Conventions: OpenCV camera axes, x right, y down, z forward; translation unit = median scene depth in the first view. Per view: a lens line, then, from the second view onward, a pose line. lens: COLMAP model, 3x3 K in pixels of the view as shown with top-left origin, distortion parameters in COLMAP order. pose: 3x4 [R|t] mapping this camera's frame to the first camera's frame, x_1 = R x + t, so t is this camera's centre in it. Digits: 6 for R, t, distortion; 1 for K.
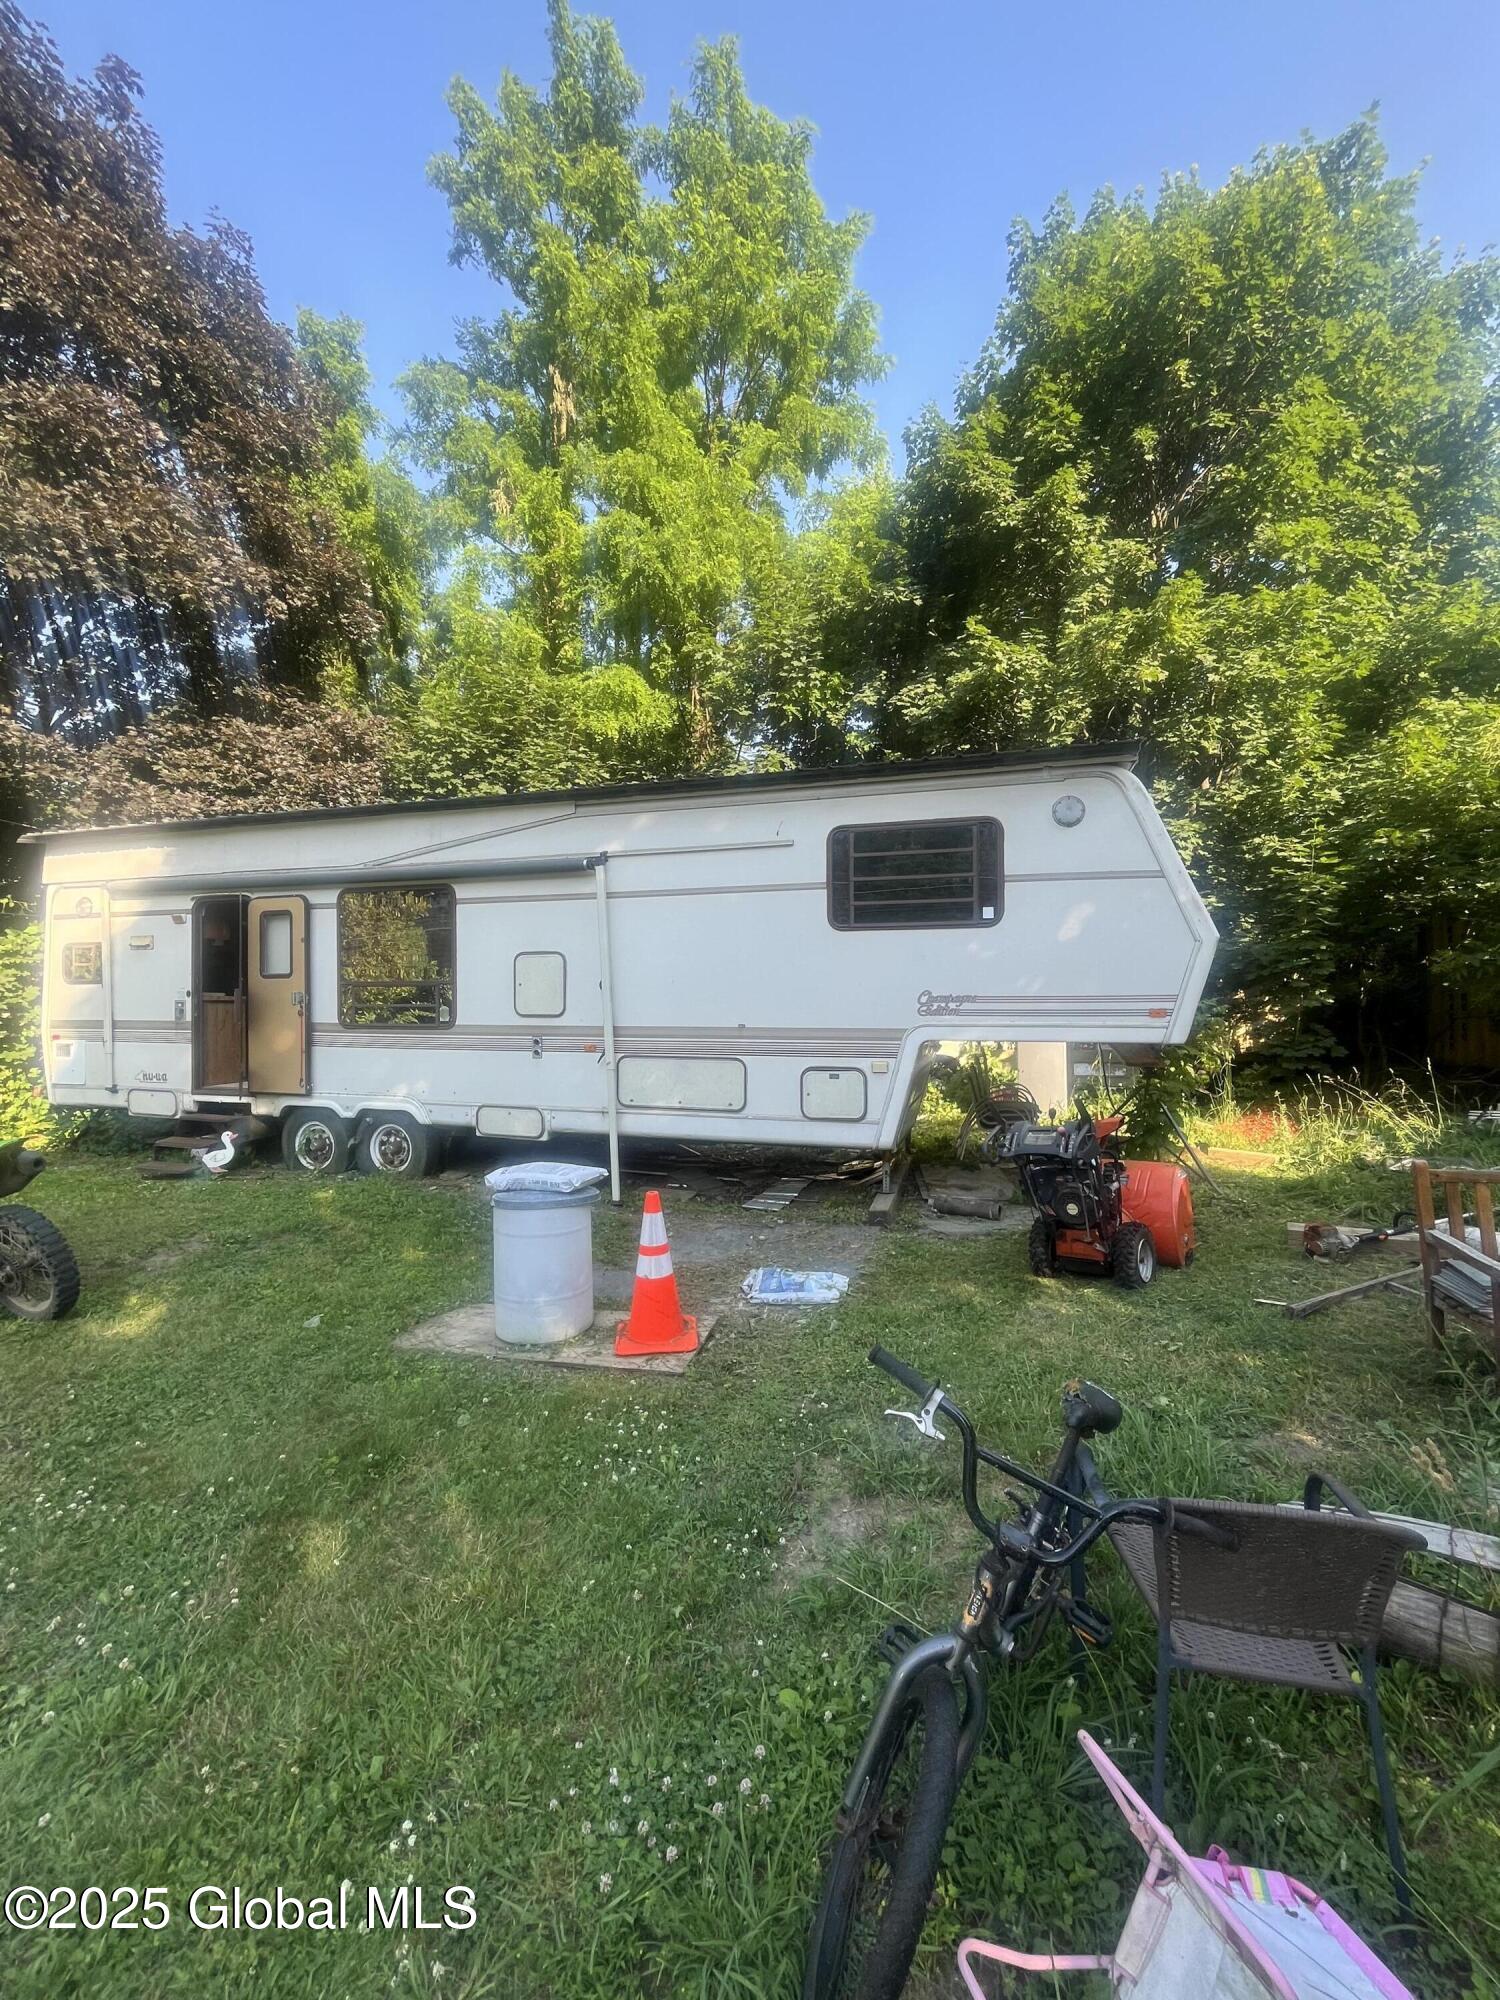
lens RADIAL K [[813.3, 0, 762.8], [0, 813.3, 1007.3], [0, 0, 1]] dist [-0.001533, -0.000354]
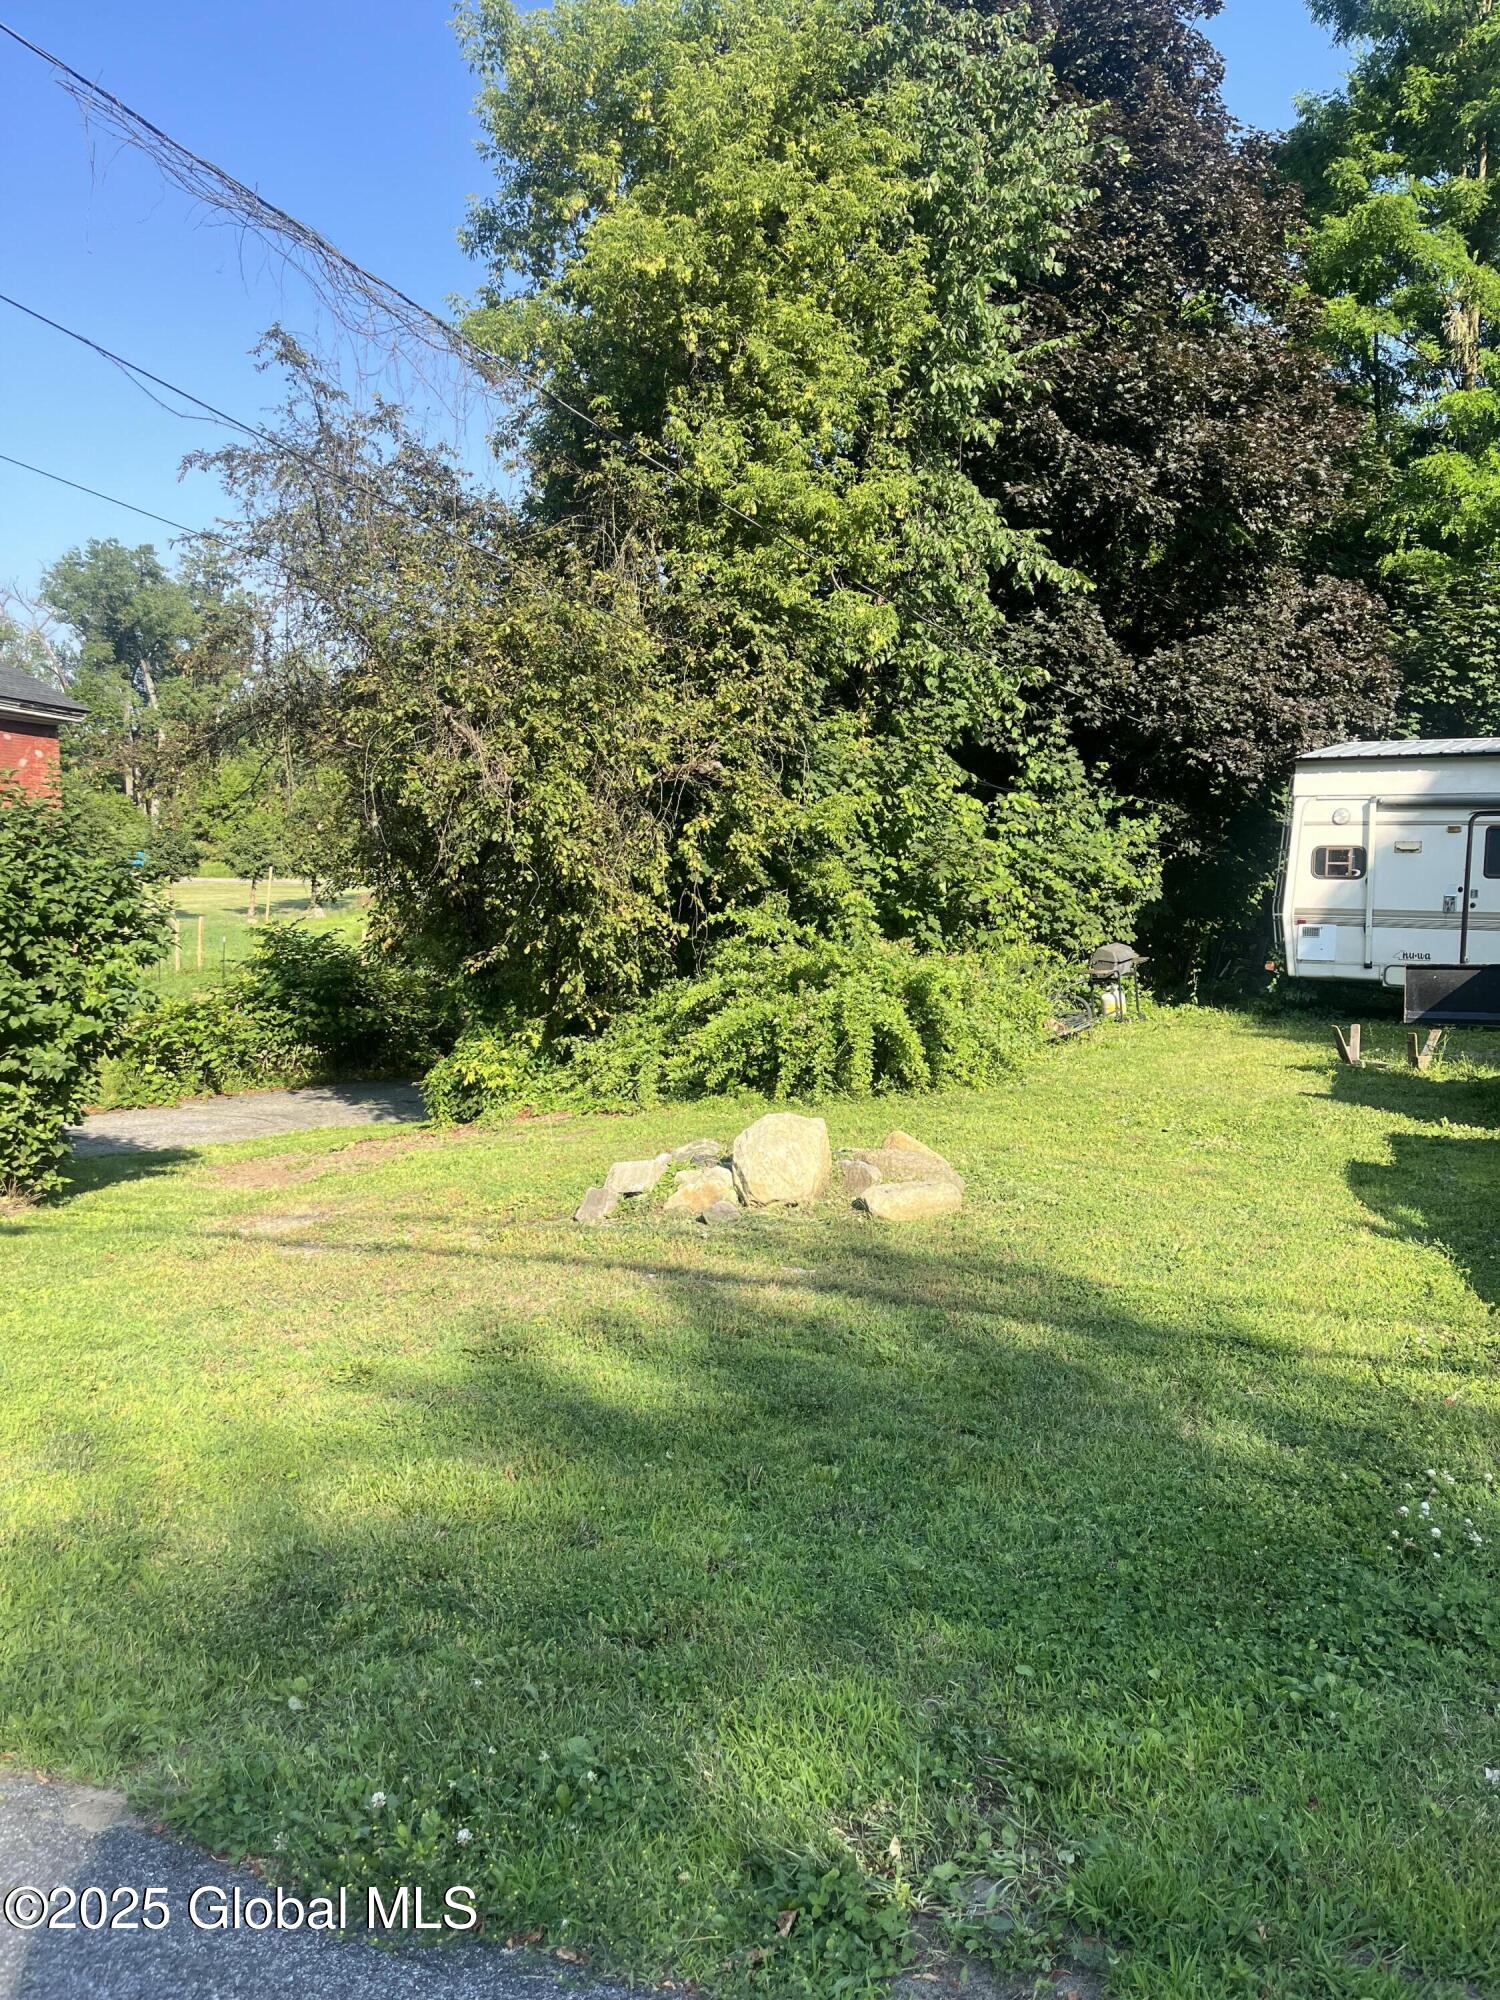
lens RADIAL K [[1498.0, 0, 798.6], [0, 1498.0, 1004.7], [0, 0, 1]] dist [0.048880, -0.082826]
pose [[0.964954, 0.039028, -0.259500, -1.043087], [-0.019273, 0.996748, 0.078243, -0.001983], [0.261710, -0.070499, 0.962568, -1.444662]]
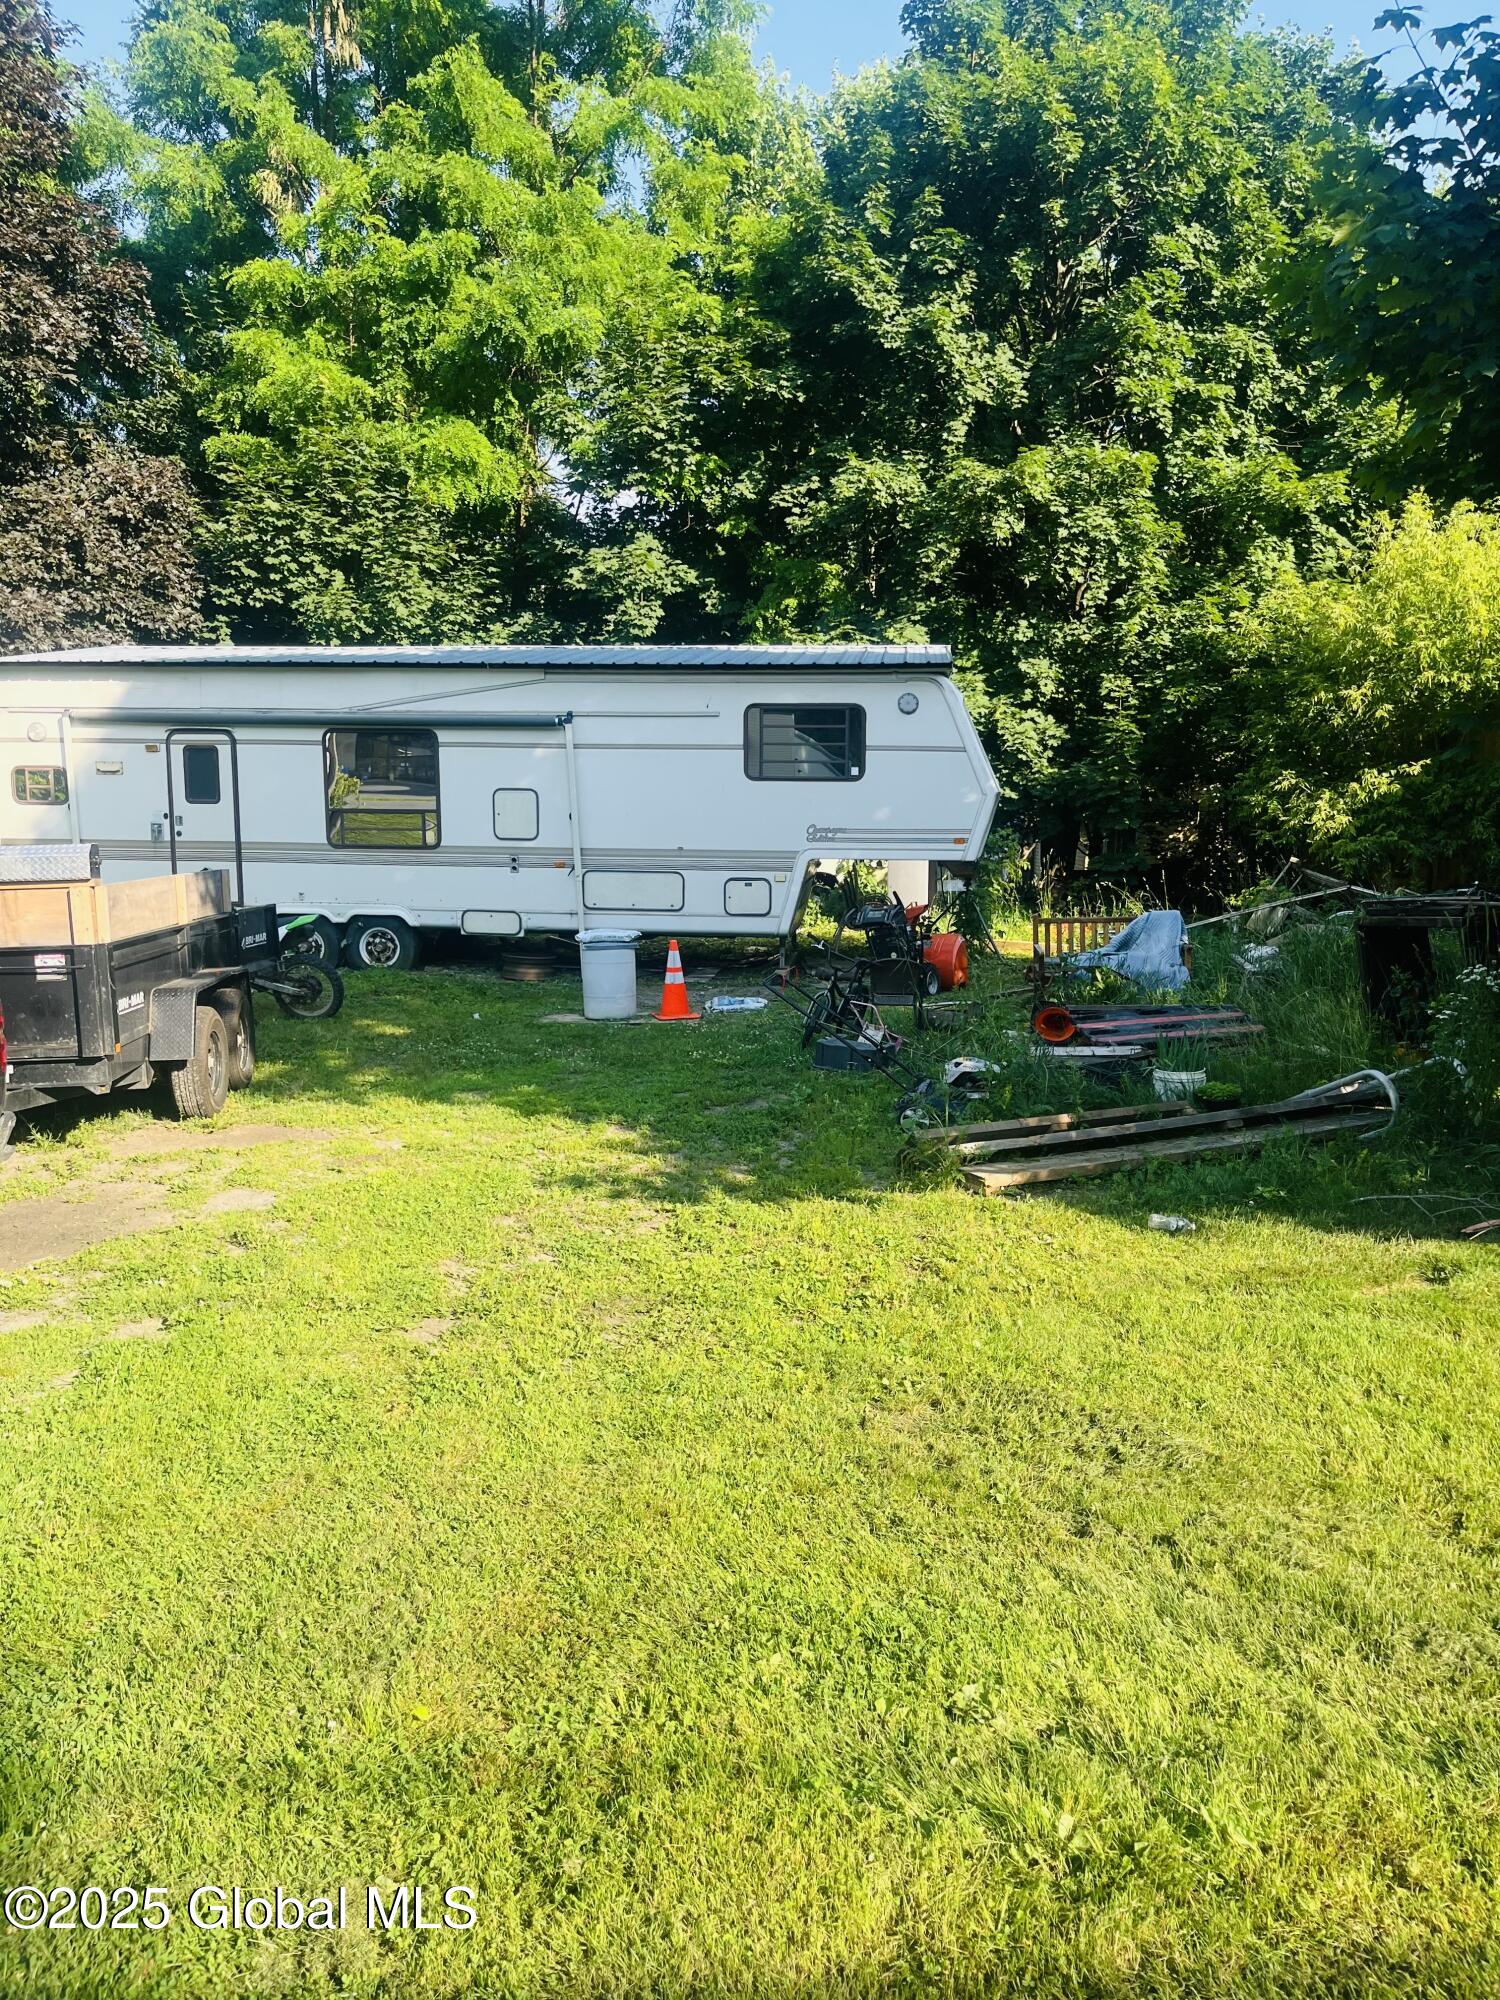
lens RADIAL K [[1498.0, 0, 798.6], [0, 1498.0, 1004.7], [0, 0, 1]] dist [0.048880, -0.082826]
pose [[0.978862, -0.019229, 0.203615, -0.272418], [-0.008902, 0.990621, 0.136347, -0.048250], [-0.204328, -0.135277, 0.969510, -1.185551]]
